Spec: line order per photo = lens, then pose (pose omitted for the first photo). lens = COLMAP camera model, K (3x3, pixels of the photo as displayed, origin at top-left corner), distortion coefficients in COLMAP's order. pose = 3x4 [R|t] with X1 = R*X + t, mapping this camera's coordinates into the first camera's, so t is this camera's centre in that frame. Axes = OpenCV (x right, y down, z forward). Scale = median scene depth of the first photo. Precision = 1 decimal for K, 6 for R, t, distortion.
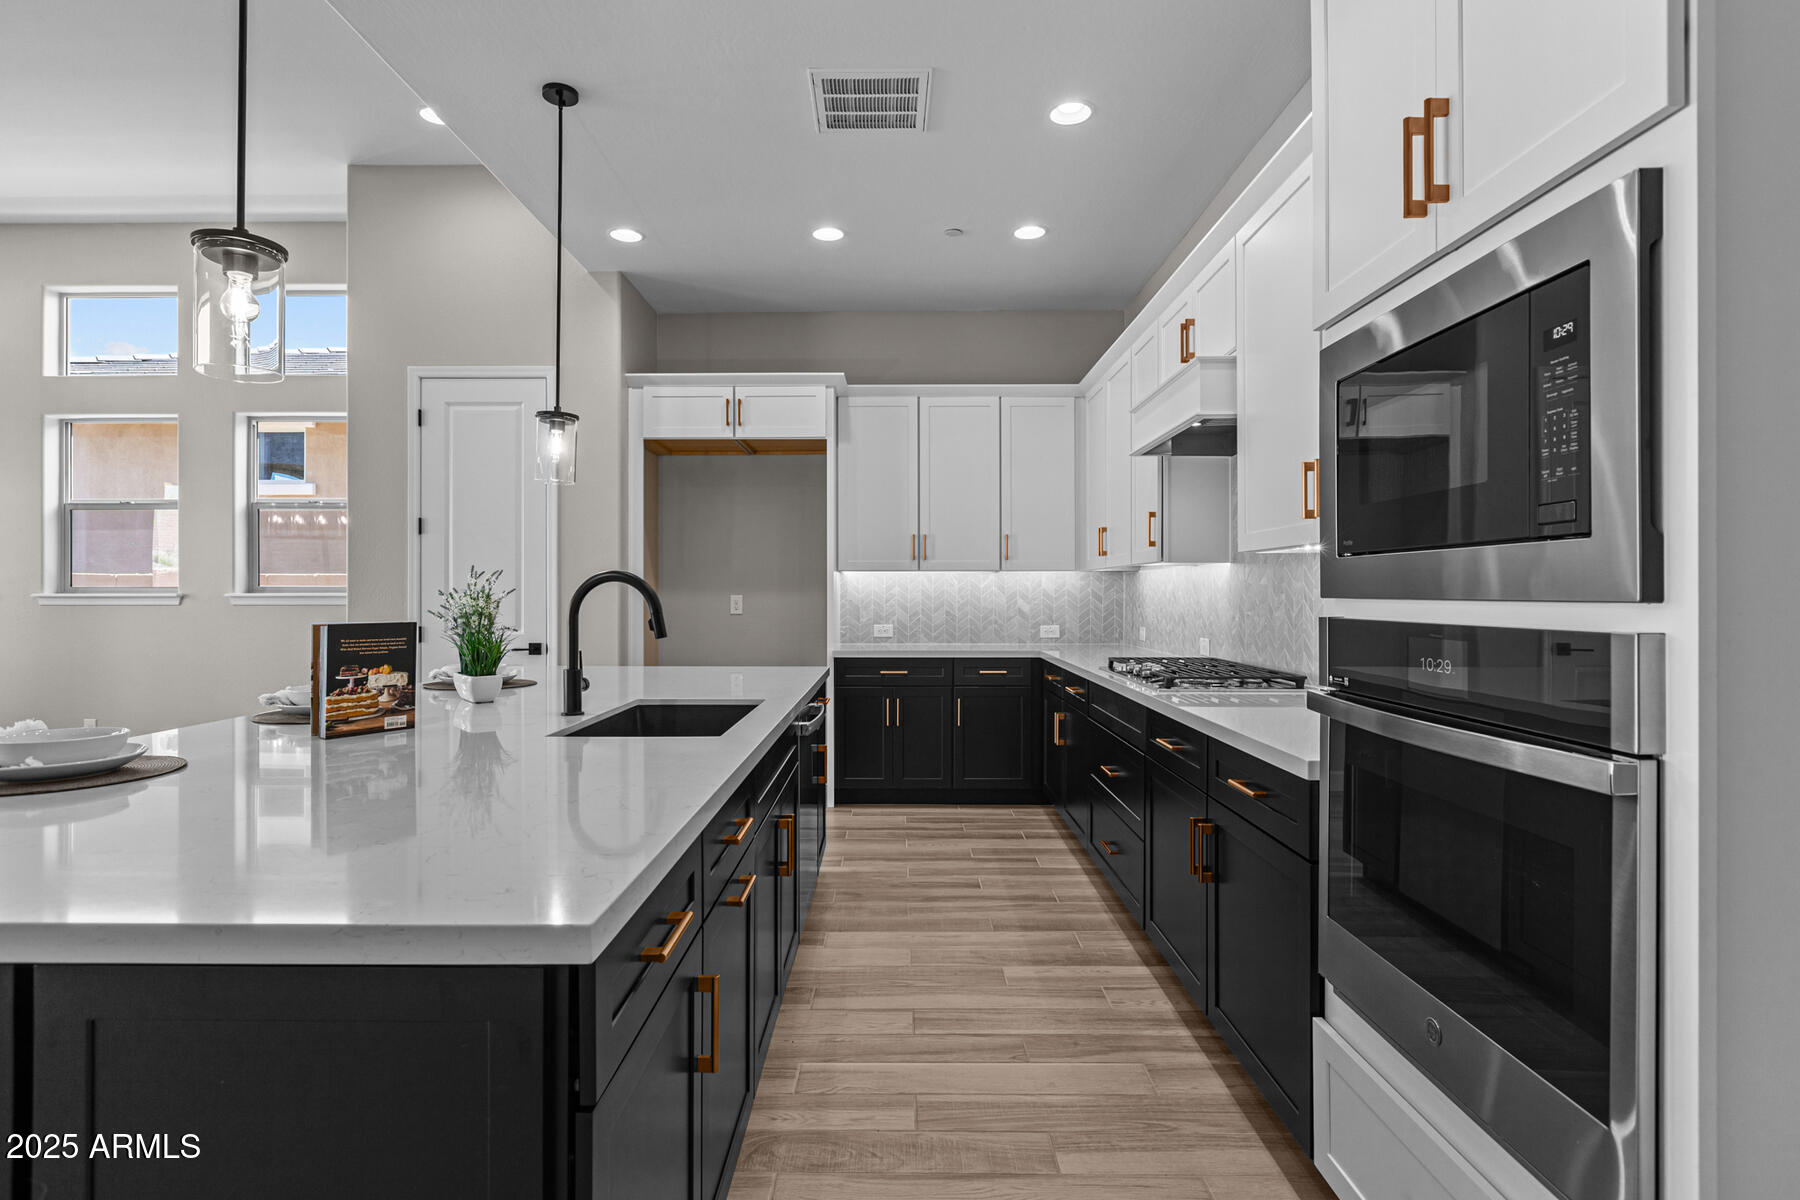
lens RADIAL K [[895.2, 0, 889.8], [0, 895.2, 593.0], [0, 0, 1]] dist [0.000478, 0.000083]
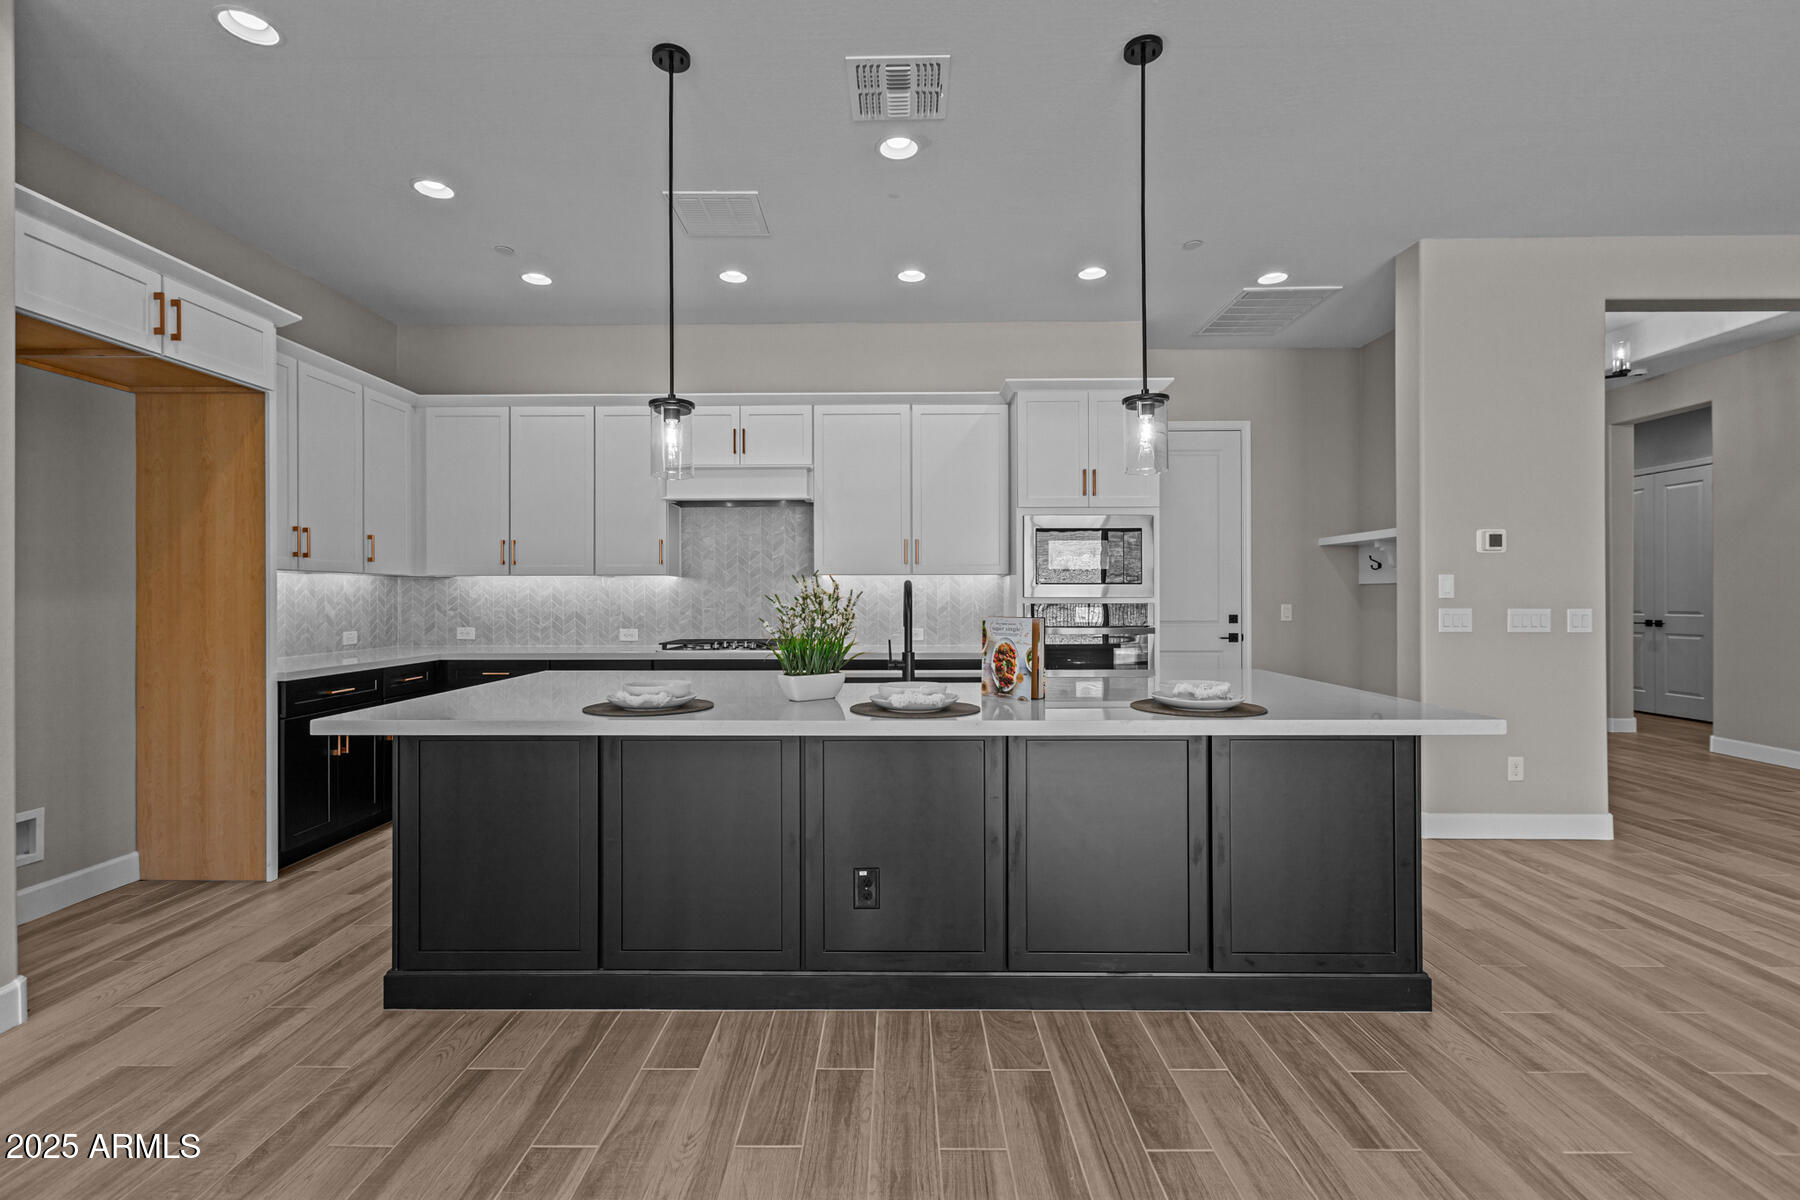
lens RADIAL K [[808.1, 0, 887.8], [0, 808.1, 596.9], [0, 0, 1]] dist [-0.001540, -0.000069]
pose [[0.001682, -0.001257, 0.999998, -0.768909], [0.002513, 0.999996, 0.001253, 0.000124], [-0.999995, 0.002511, 0.001685, 0.494434]]
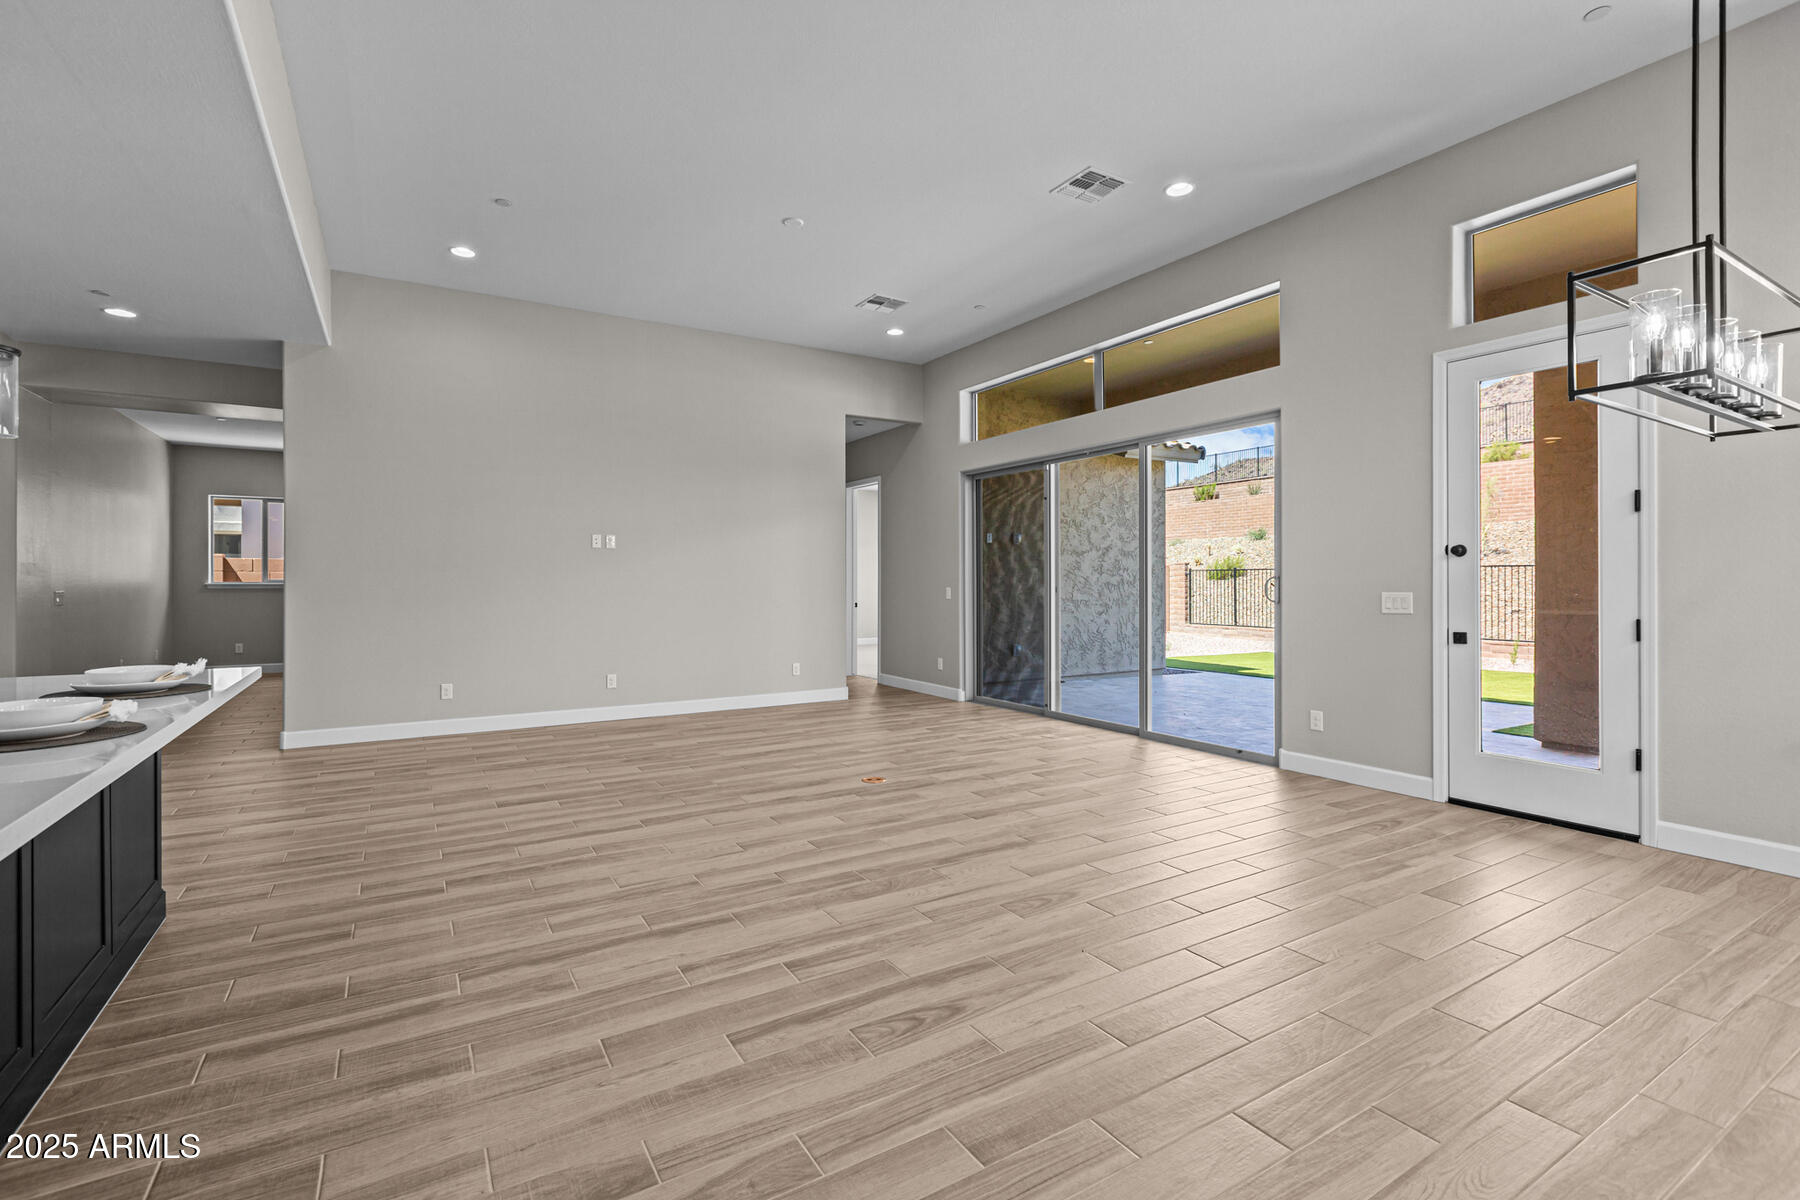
lens RADIAL K [[808.1, 0, 879.2], [0, 808.1, 581.7], [0, 0, 1]] dist [-0.001540, -0.000069]
pose [[-0.854024, -0.000058, -0.520233, -0.430252], [0.000962, 0.999998, -0.001691, 0.001646], [0.520233, -0.001945, -0.854022, 0.955150]]
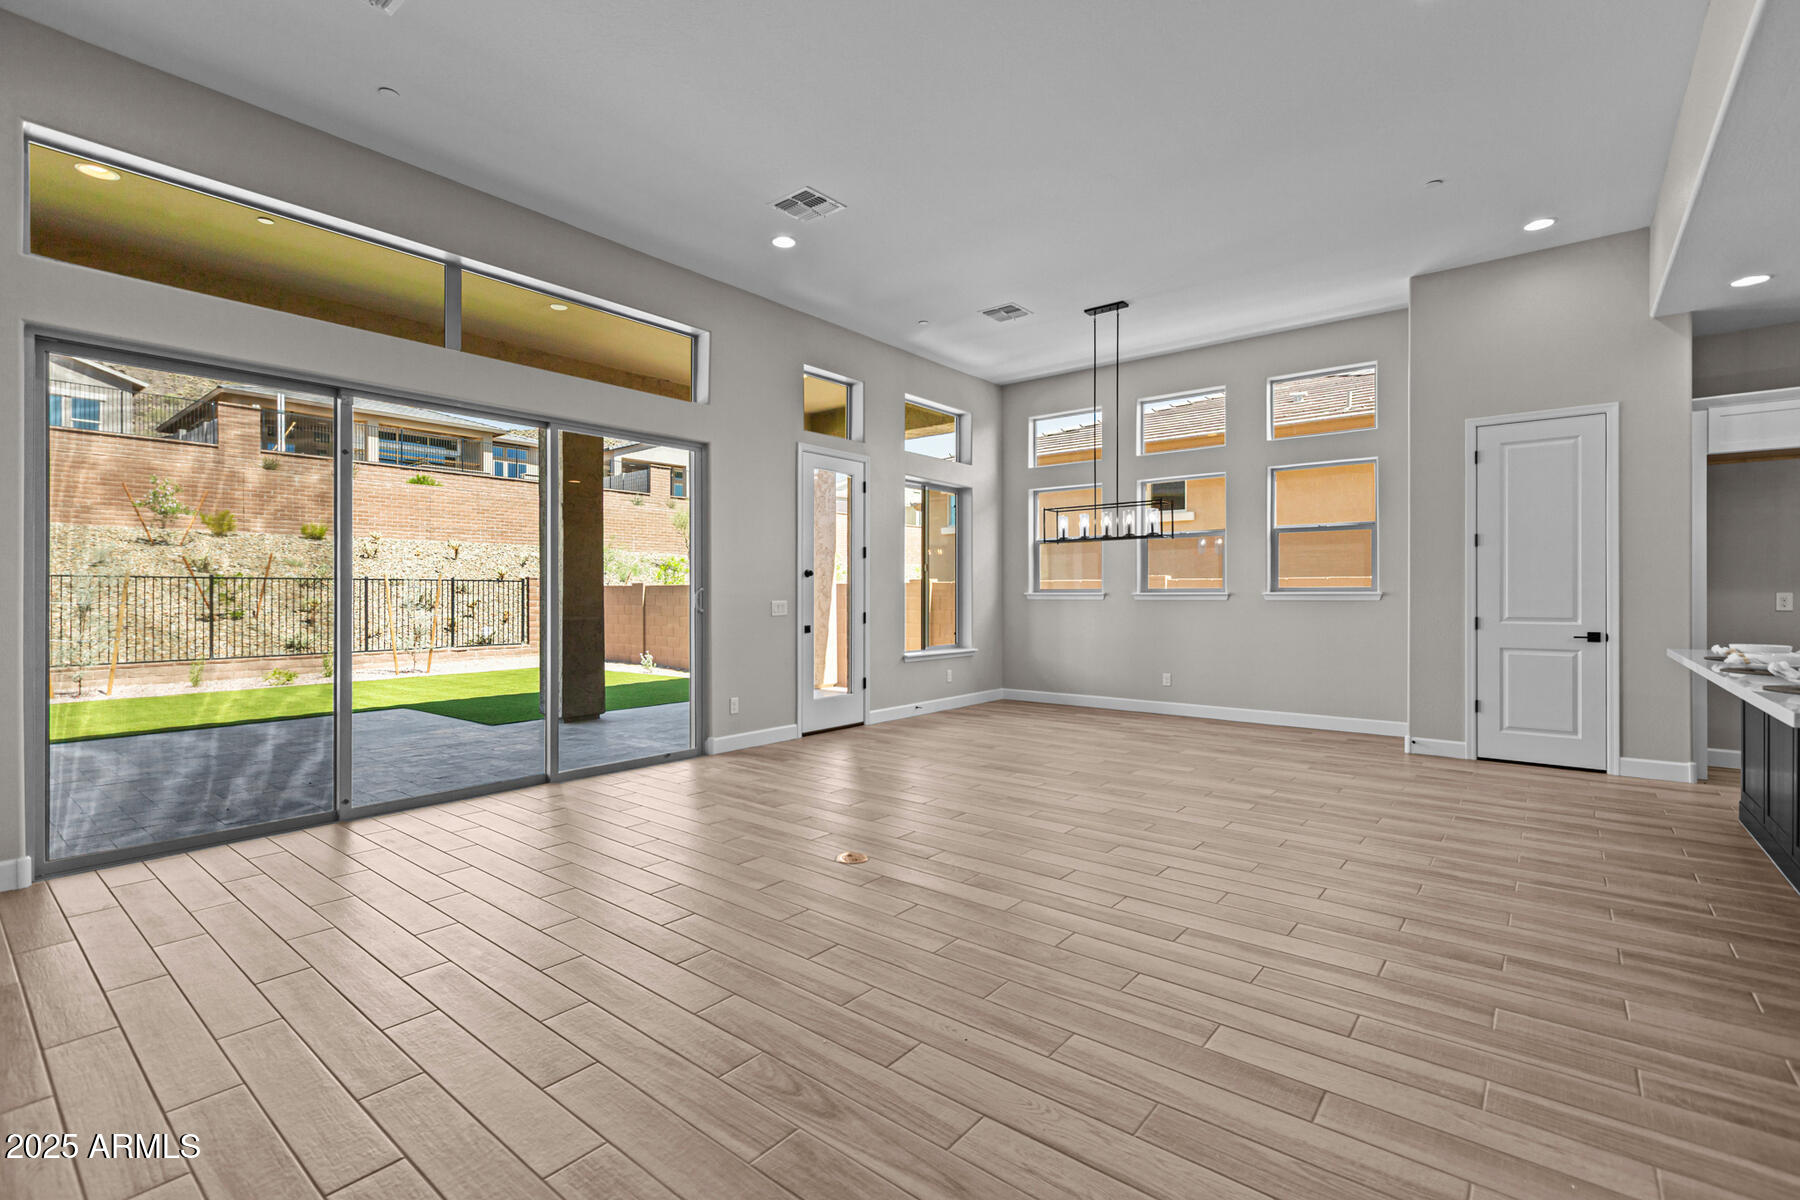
lens RADIAL K [[808.1, 0, 887.1], [0, 808.1, 597.4], [0, 0, 1]] dist [-0.001540, -0.000069]
pose [[0.776666, 0.001779, -0.629910, -0.451622], [0.002068, 0.999983, 0.005373, 0.000480], [0.629909, -0.005476, 0.776649, -0.458971]]
